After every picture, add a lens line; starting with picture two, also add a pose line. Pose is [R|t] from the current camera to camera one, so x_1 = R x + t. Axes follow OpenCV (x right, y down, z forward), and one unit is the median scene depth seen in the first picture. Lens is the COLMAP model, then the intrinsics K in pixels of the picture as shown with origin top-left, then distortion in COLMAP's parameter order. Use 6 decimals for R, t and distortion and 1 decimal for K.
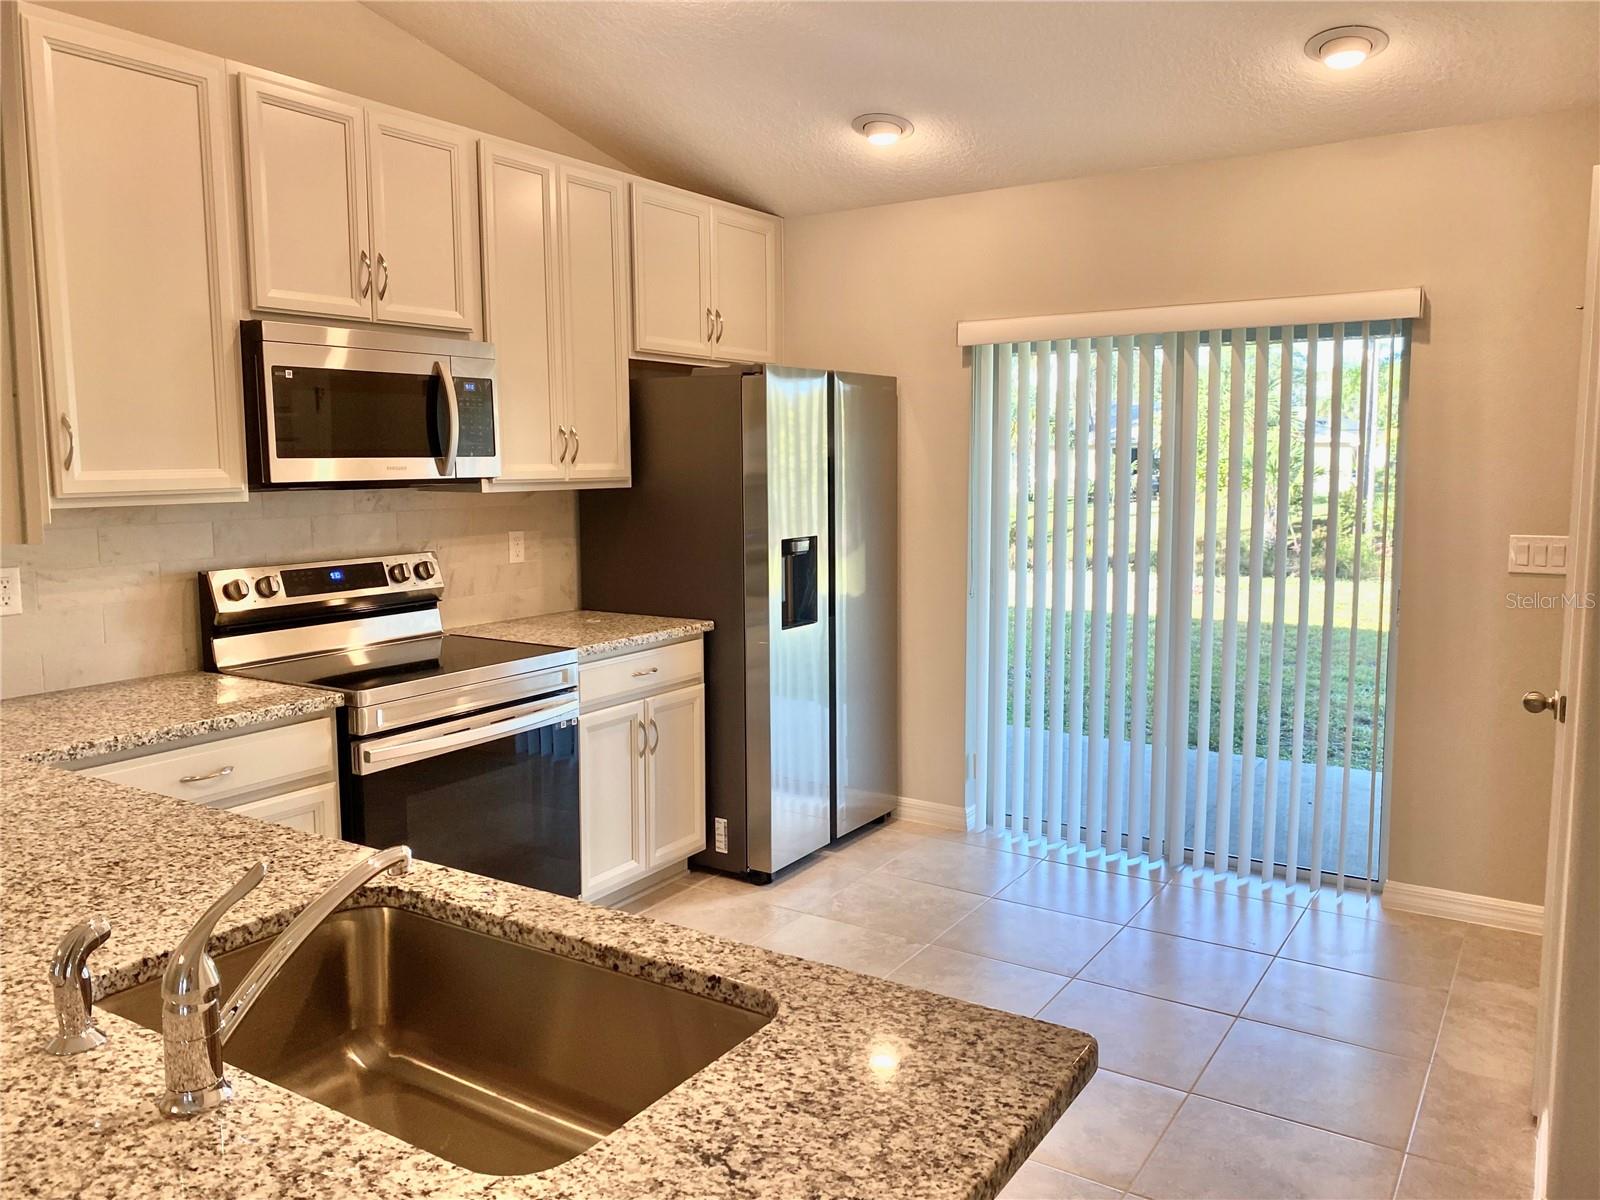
lens RADIAL K [[1223.4, 0, 797.8], [0, 1223.4, 594.4], [0, 0, 1]] dist [0.034679, -0.025926]
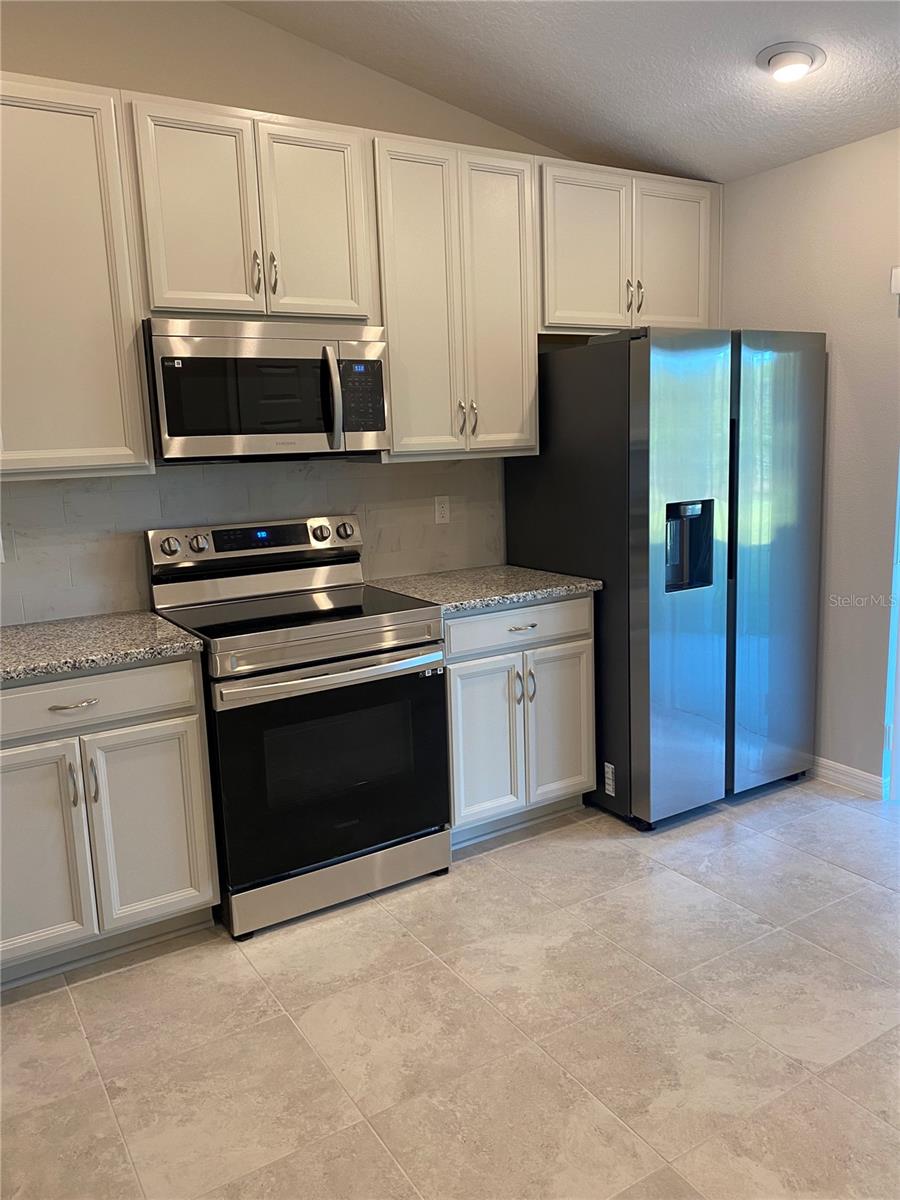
lens RADIAL K [[917.6, 0, 453.4], [0, 917.6, 600.2], [0, 0, 1]] dist [0.034679, -0.025926]
pose [[0.905043, 0.047273, -0.422685, 0.159747], [-0.017075, 0.997041, 0.074948, -0.019934], [0.424978, -0.060614, 0.903172, 0.240967]]
